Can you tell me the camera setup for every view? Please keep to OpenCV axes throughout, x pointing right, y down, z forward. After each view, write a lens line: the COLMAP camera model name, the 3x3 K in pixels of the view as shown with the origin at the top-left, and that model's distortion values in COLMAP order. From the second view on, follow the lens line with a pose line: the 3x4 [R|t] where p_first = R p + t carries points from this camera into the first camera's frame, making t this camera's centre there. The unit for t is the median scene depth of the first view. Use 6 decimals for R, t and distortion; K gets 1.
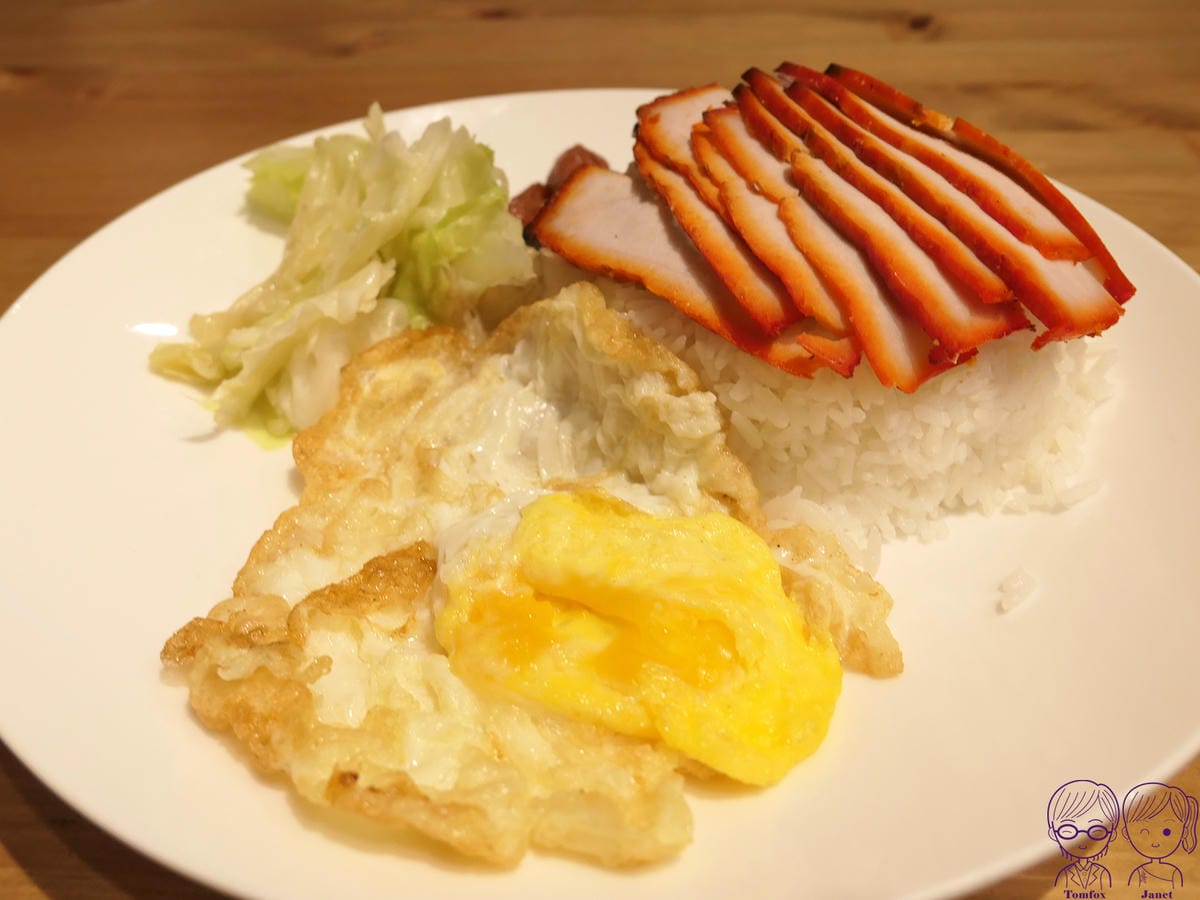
lens RADIAL K [[837.2, 0, 600.0], [0, 837.2, 450.0], [0, 0, 1]] dist [-0.001080, -0.001618]
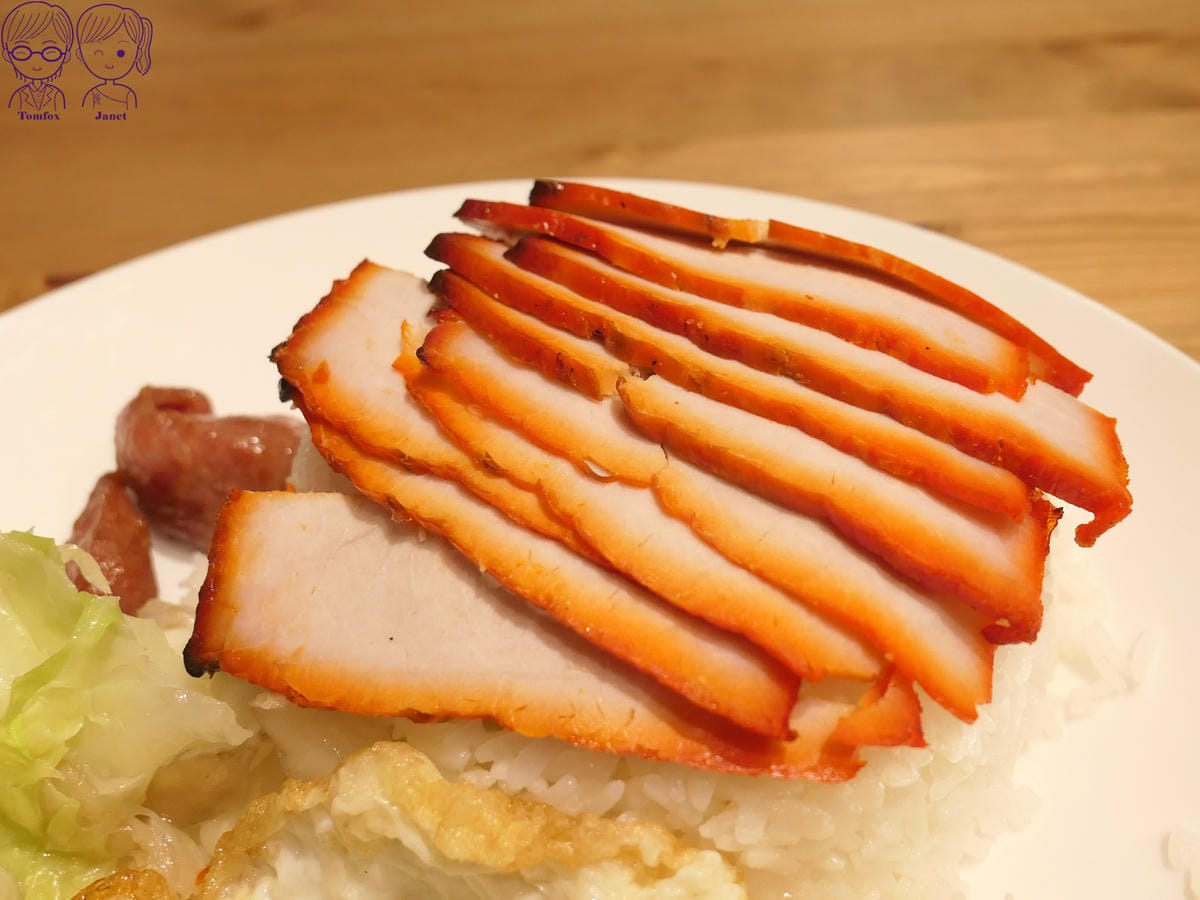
lens RADIAL K [[997.0, 0, 600.0], [0, 997.0, 450.0], [0, 0, 1]] dist [-0.008399, -0.003326]
pose [[0.825351, -0.422831, 0.374179, -0.062860], [0.424022, 0.901773, 0.083731, -0.383490], [-0.372829, 0.089553, 0.923569, 0.362735]]
